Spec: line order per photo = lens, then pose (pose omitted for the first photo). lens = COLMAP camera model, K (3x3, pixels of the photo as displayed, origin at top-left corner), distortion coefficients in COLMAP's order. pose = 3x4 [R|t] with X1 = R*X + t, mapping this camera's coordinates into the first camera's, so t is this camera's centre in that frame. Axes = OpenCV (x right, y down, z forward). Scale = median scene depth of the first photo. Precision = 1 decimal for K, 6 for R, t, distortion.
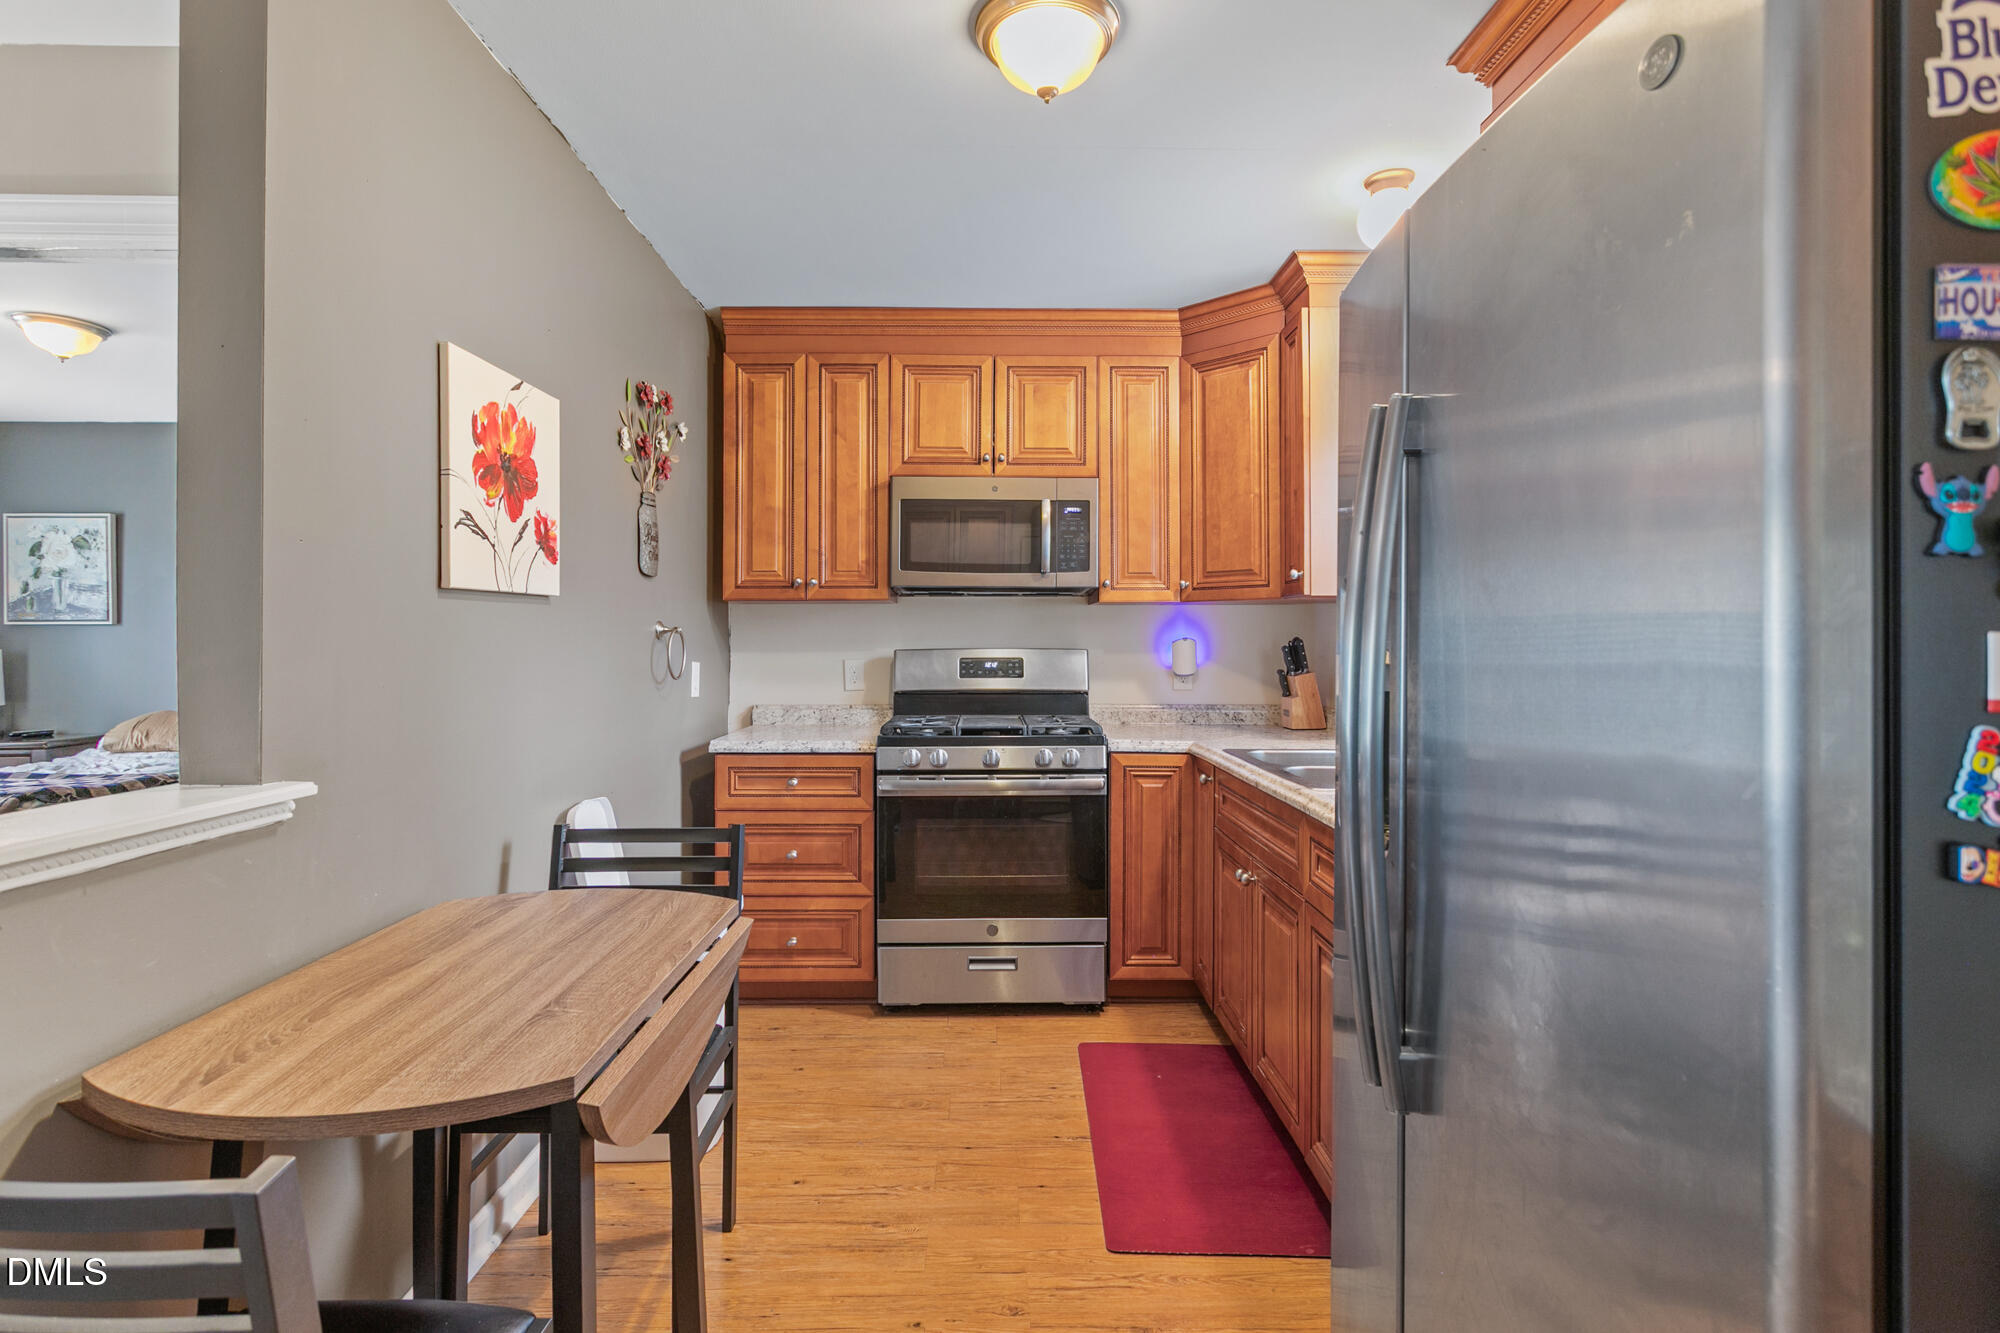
lens RADIAL K [[962.7, 0, 984.7], [0, 962.7, 635.0], [0, 0, 1]] dist [-0.001183, 0.003406]
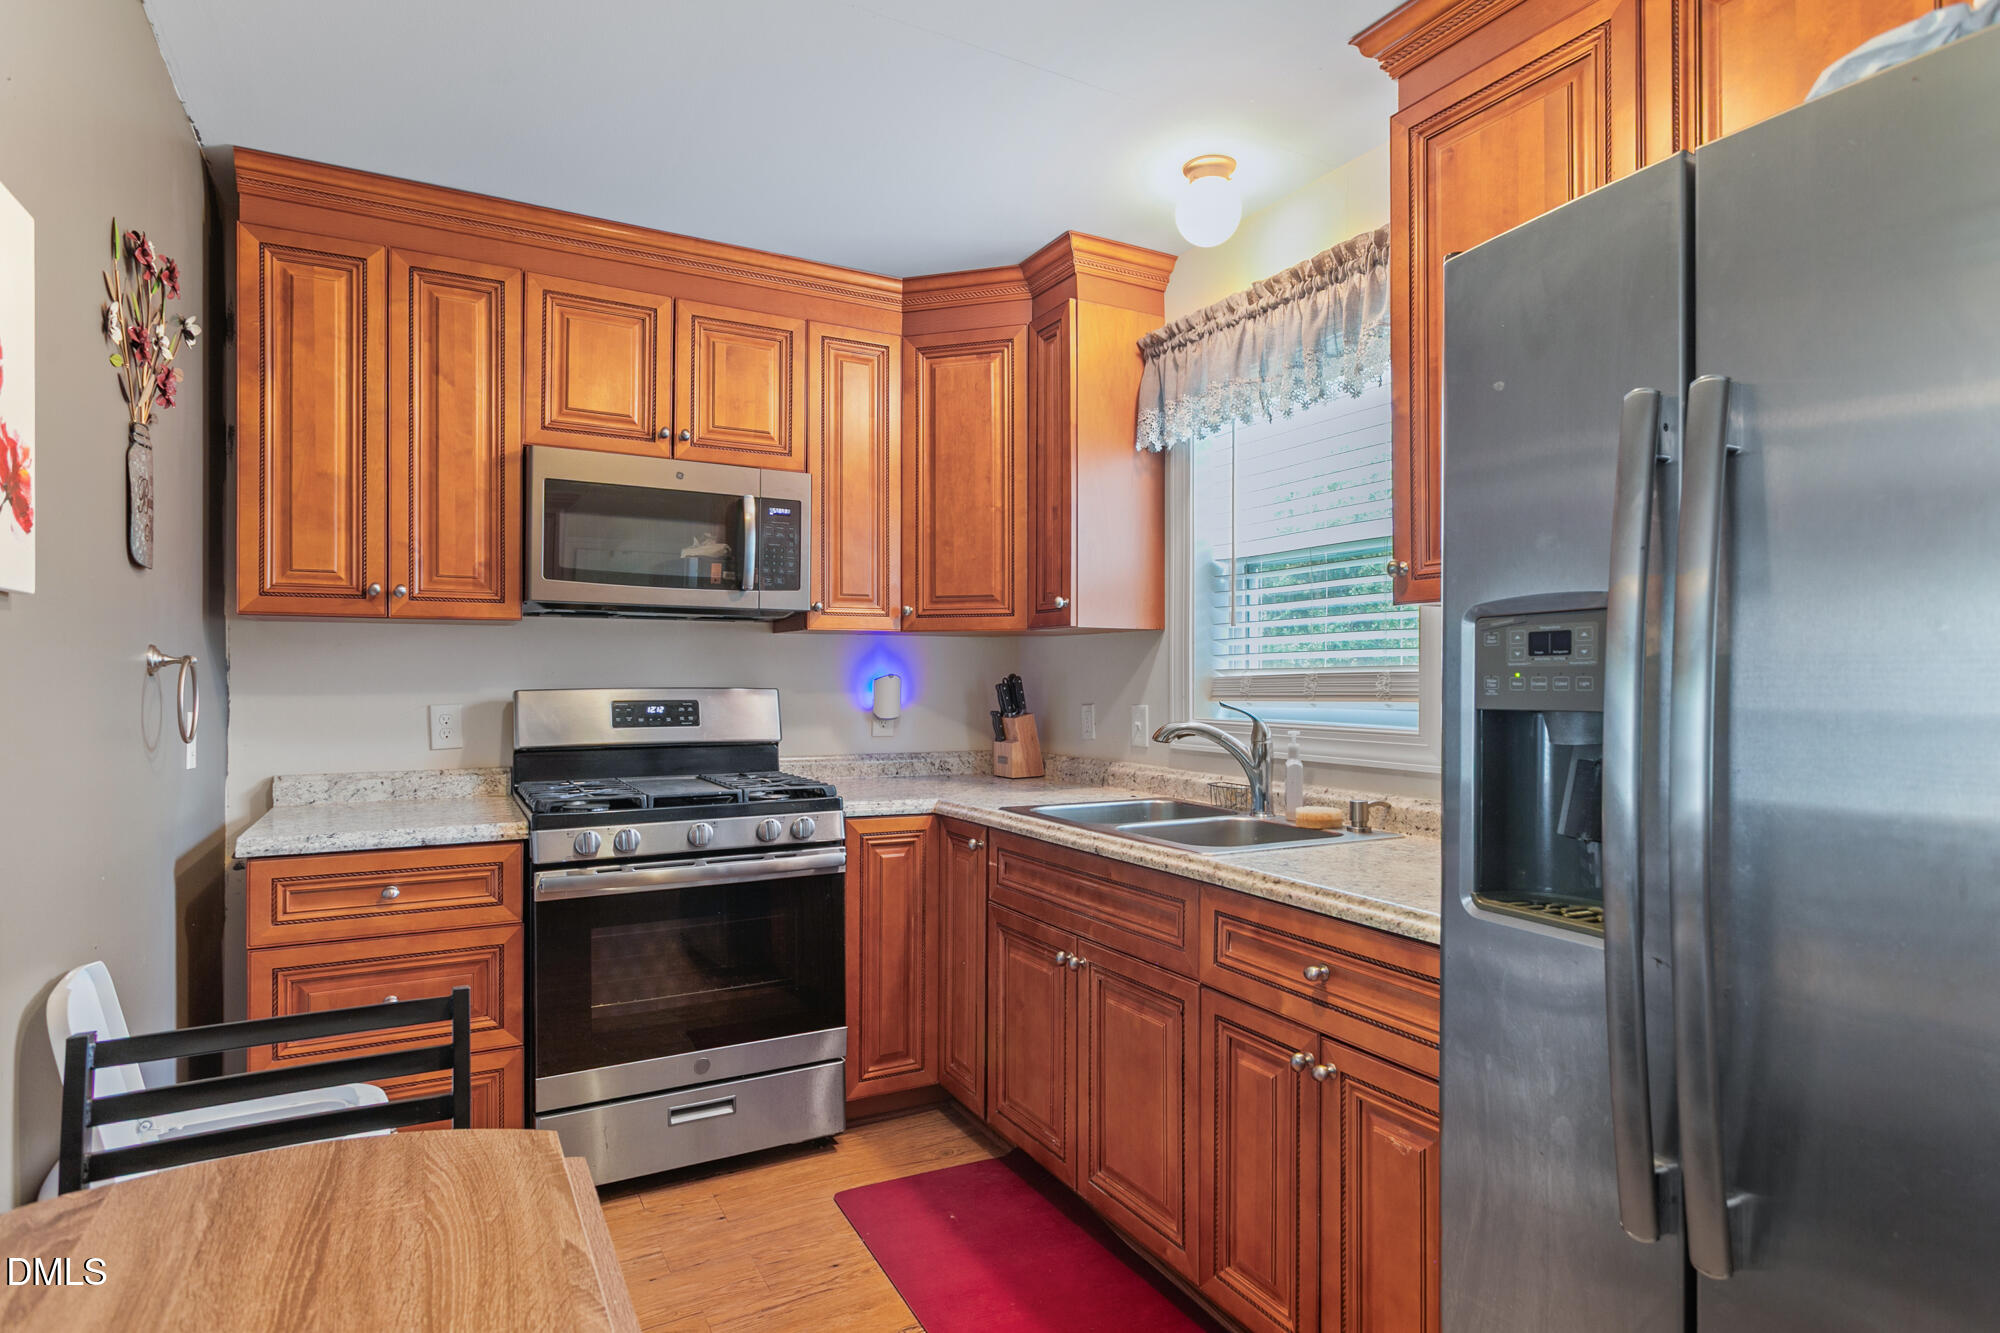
lens RADIAL K [[1056.4, 0, 996.0], [0, 1056.4, 678.9], [0, 0, 1]] dist [-0.005560, 0.003941]
pose [[0.884301, 0.000425, 0.466918, -0.159811], [-0.004581, 0.999959, 0.007765, -0.000763], [-0.466896, -0.009005, 0.884267, 0.160353]]
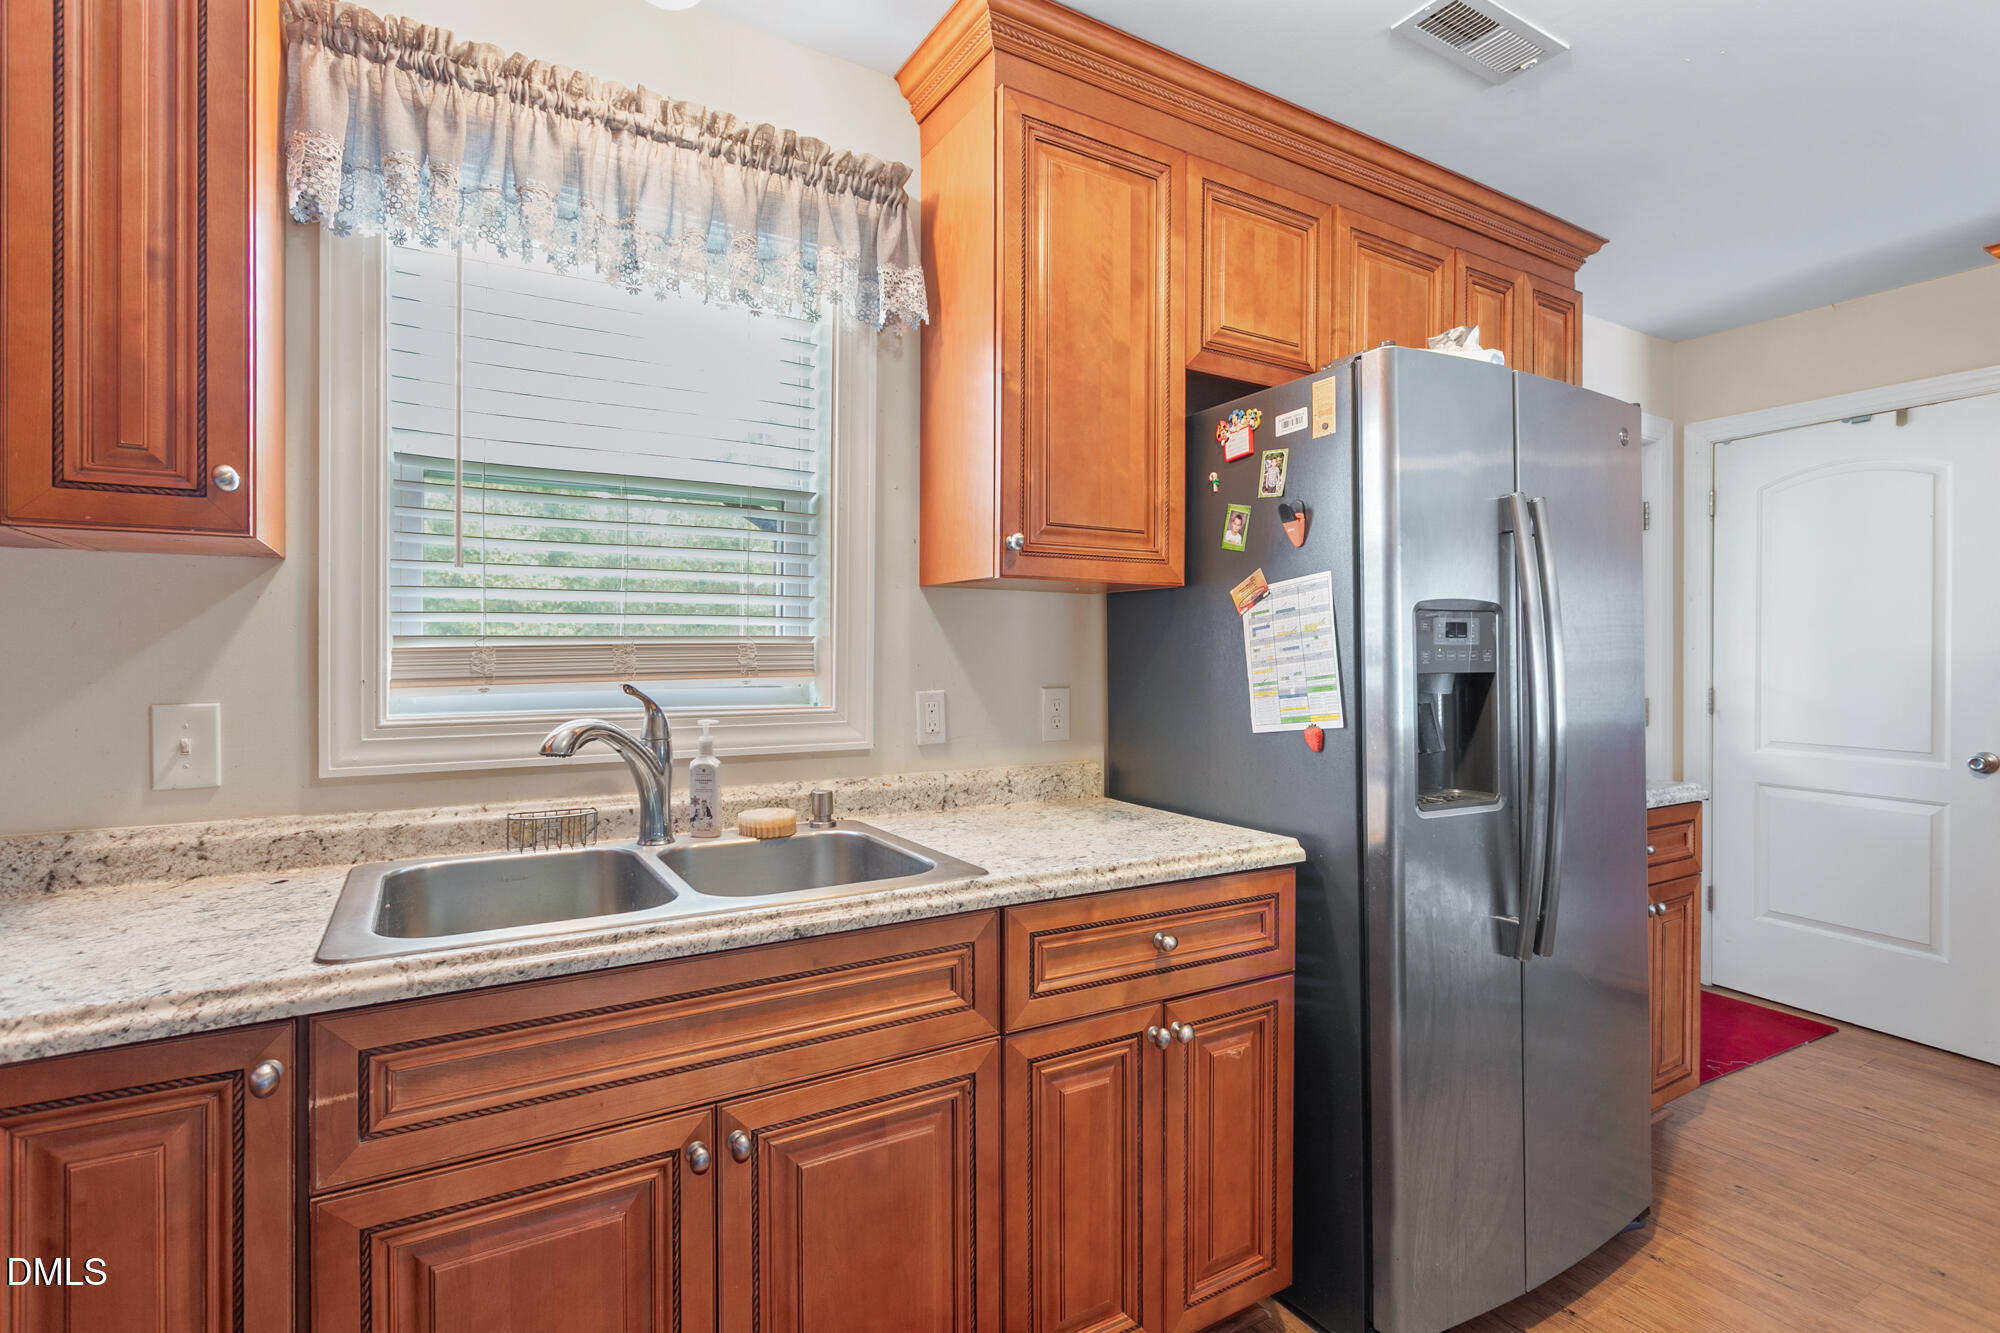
lens RADIAL K [[962.7, 0, 994.0], [0, 962.7, 653.9], [0, 0, 1]] dist [-0.001183, 0.003406]
pose [[-0.499315, -0.003150, 0.866415, -0.151360], [-0.008658, 0.999962, -0.001355, 0.004616], [-0.866377, -0.008178, -0.499323, 0.834760]]
